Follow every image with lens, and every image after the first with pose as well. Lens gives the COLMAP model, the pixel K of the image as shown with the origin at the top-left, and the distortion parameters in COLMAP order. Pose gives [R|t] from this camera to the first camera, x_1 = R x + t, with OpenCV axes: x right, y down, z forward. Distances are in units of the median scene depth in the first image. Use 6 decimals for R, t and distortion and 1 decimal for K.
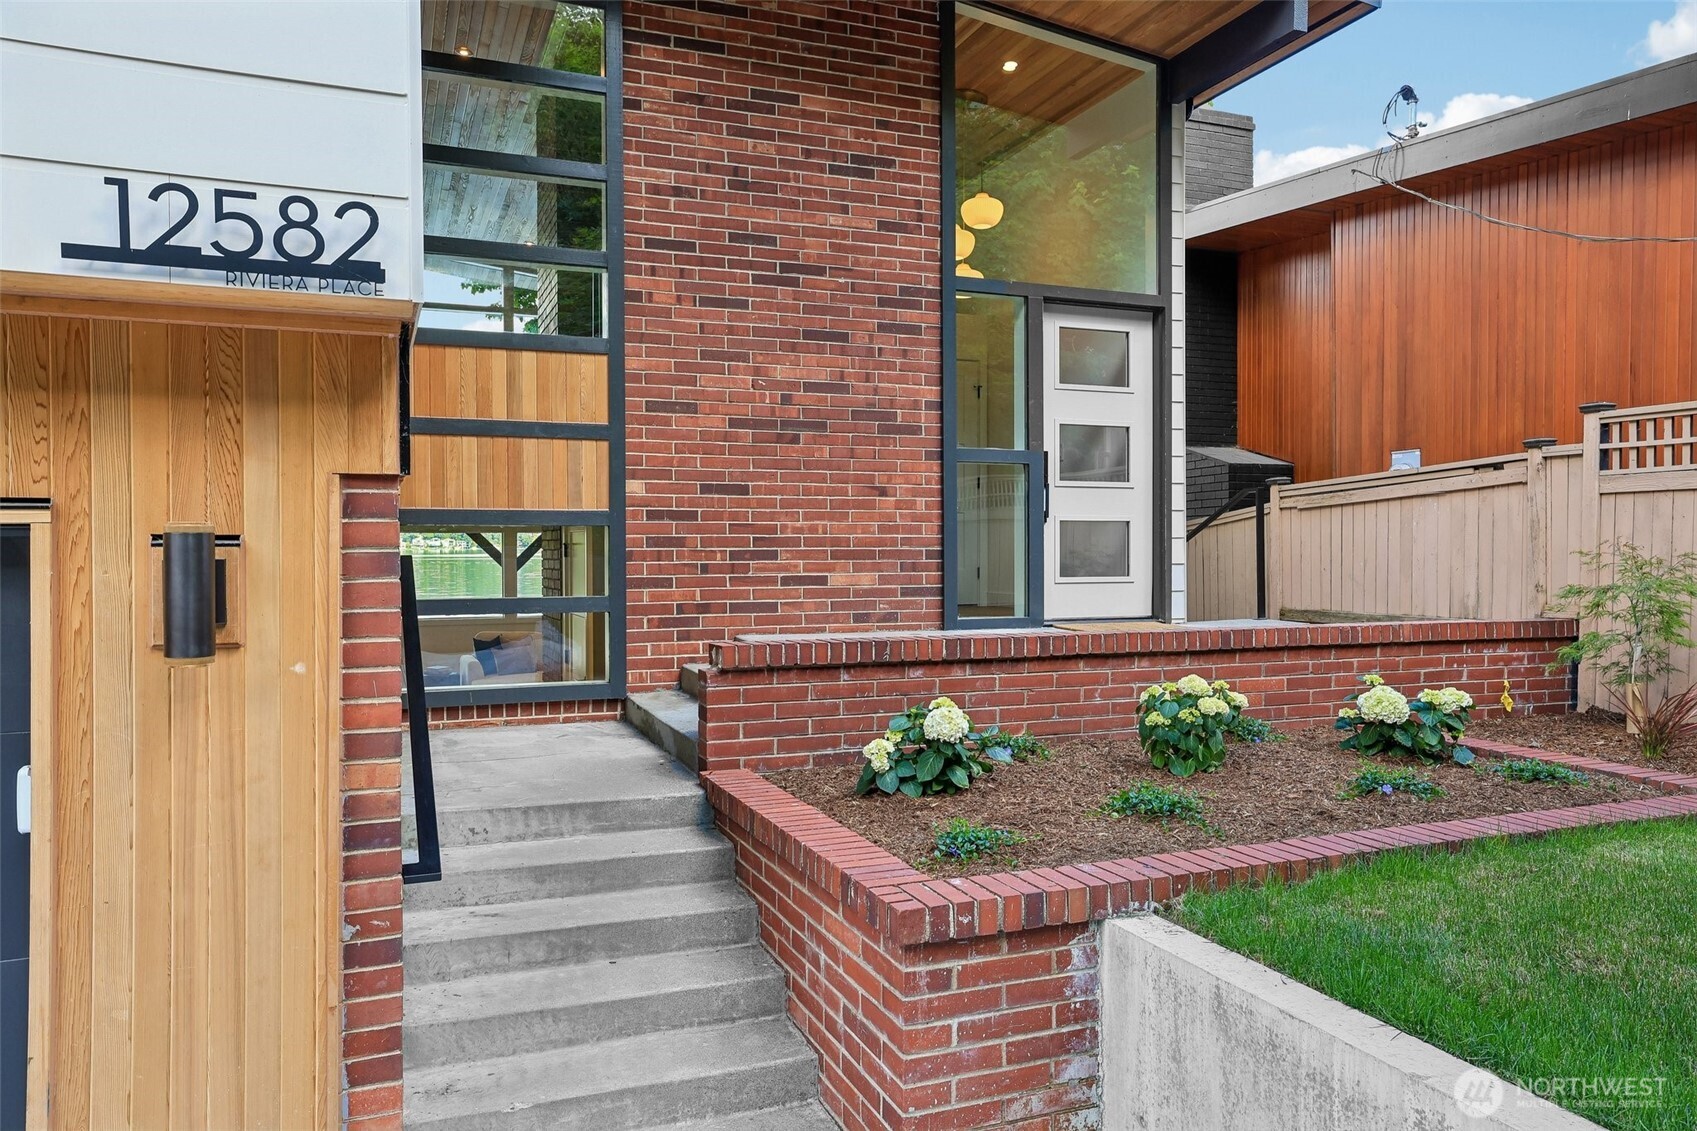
lens RADIAL K [[1192.0, 0, 848.5], [0, 1192.0, 565.5], [0, 0, 1]] dist [-0.000492, -0.000374]
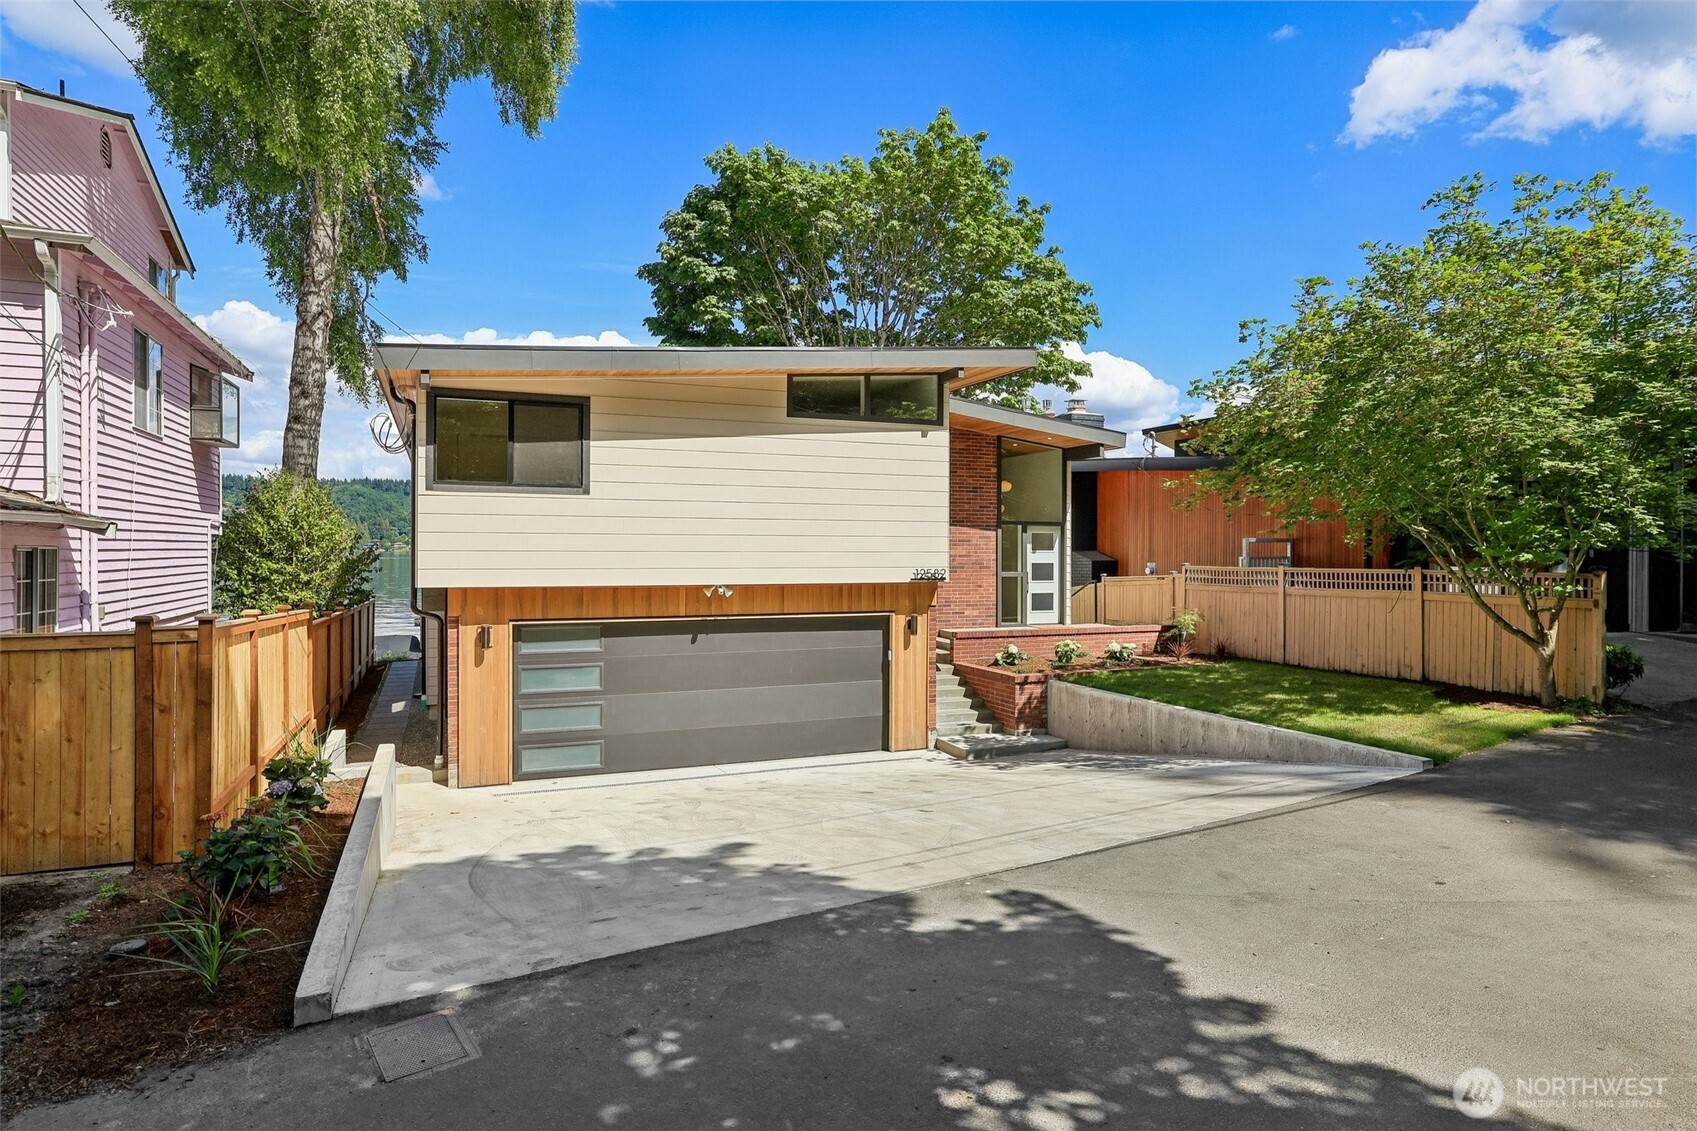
lens RADIAL K [[962.2, 0, 848.5], [0, 962.2, 565.5], [0, 0, 1]] dist [0.002202, 0.000442]
pose [[0.999680, 0.005064, 0.024787, -0.402228], [-0.005125, 0.999984, 0.002416, -0.122525], [-0.024775, -0.002543, 0.999690, -1.671614]]
